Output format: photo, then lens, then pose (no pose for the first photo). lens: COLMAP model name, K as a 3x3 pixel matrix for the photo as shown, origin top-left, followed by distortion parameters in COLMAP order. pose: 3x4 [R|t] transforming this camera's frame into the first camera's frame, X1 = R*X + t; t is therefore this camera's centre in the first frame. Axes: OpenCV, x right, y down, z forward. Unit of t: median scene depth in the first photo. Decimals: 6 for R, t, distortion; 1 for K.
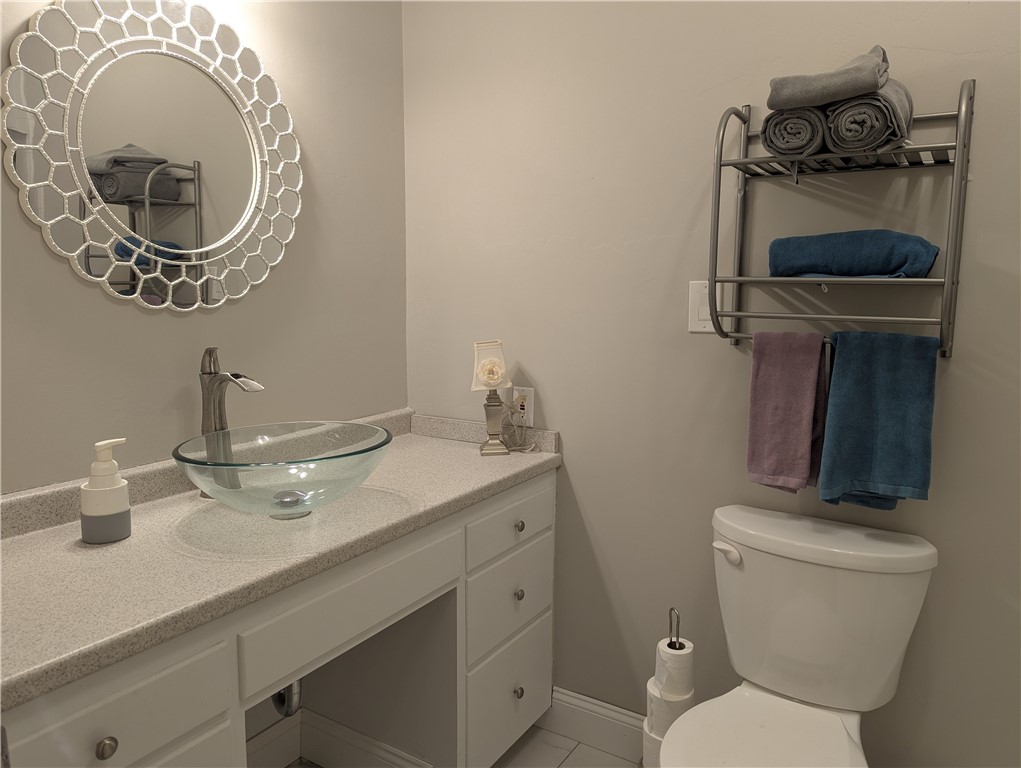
lens RADIAL K [[718.2, 0, 509.2], [0, 718.2, 378.7], [0, 0, 1]] dist [0.024171, -0.005828]
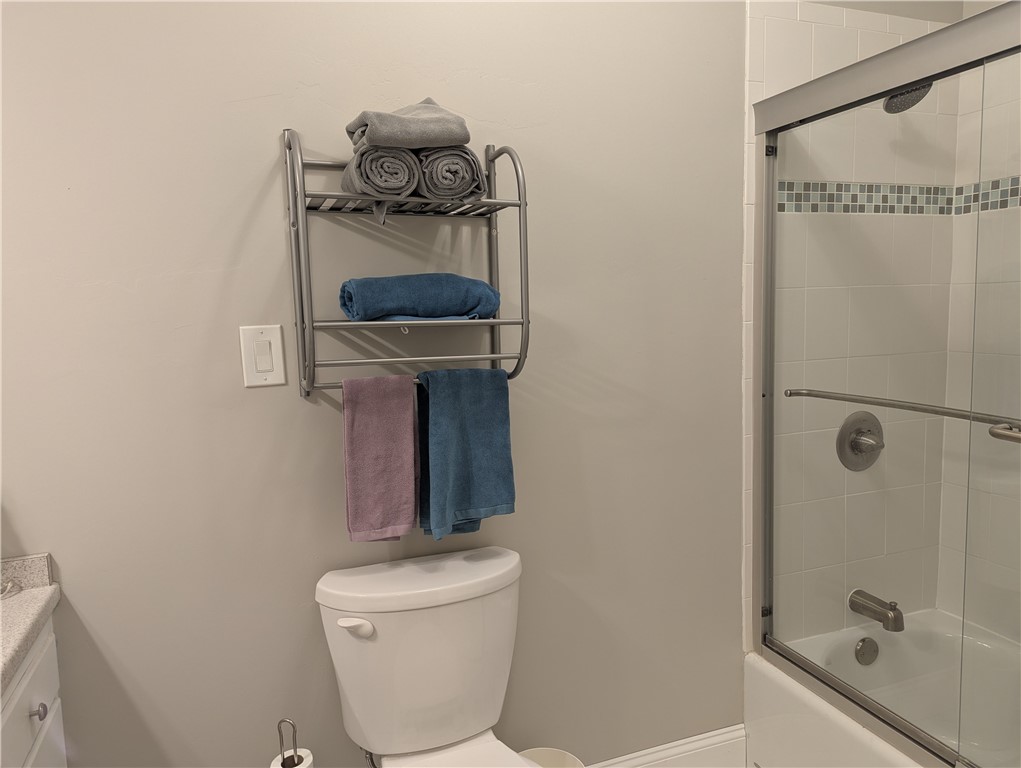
lens RADIAL K [[718.2, 0, 509.2], [0, 718.2, 378.7], [0, 0, 1]] dist [0.024171, -0.005828]
pose [[0.581791, -0.105544, 0.806461, -0.299368], [0.133121, 0.990530, 0.033598, -0.075432], [-0.802370, 0.087810, 0.590332, 0.315297]]
